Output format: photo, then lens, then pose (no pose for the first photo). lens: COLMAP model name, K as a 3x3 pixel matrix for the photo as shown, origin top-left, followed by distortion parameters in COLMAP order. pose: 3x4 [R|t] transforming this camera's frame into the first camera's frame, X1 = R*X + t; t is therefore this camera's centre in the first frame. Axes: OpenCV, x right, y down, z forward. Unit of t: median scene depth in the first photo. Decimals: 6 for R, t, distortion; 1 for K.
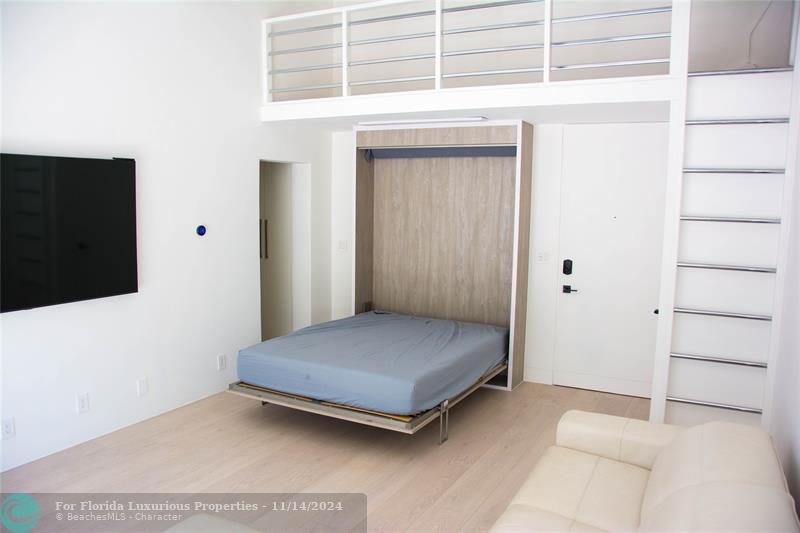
lens RADIAL K [[636.6, 0, 395.2], [0, 636.6, 267.9], [0, 0, 1]] dist [-0.119584, 0.038124]
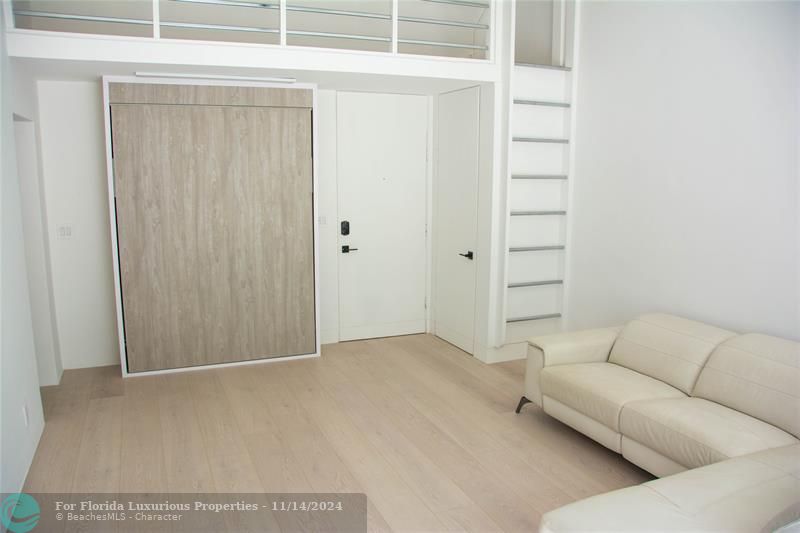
lens RADIAL K [[636.6, 0, 397.9], [0, 636.6, 262.0], [0, 0, 1]] dist [-0.119584, 0.038124]
pose [[0.613828, -0.132055, 0.778317, -0.506494], [0.094403, 0.991114, 0.093707, -0.036532], [-0.783775, 0.015956, 0.620840, 0.272869]]
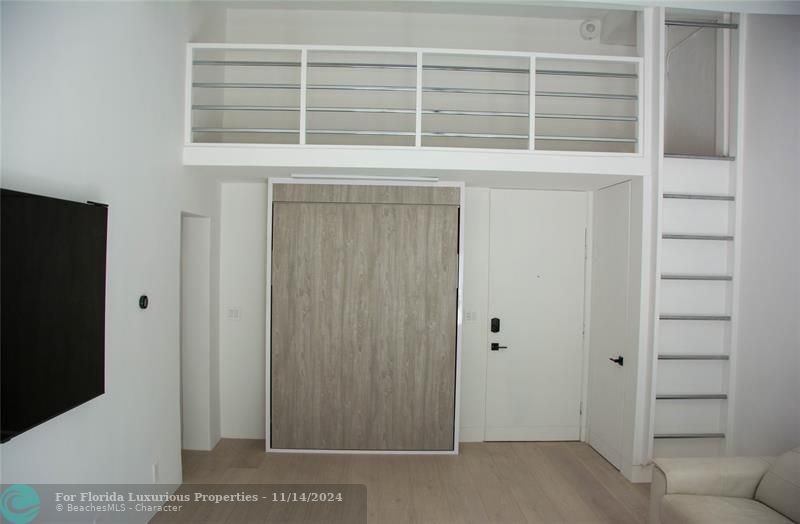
lens RADIAL K [[621.4, 0, 398.1], [0, 621.4, 265.4], [0, 0, 1]] dist [-0.137404, 0.034611]
pose [[0.858392, -0.004340, 0.512977, -0.385718], [0.052316, 0.995491, -0.079122, -0.027207], [-0.510320, 0.094754, 0.854748, 0.202442]]
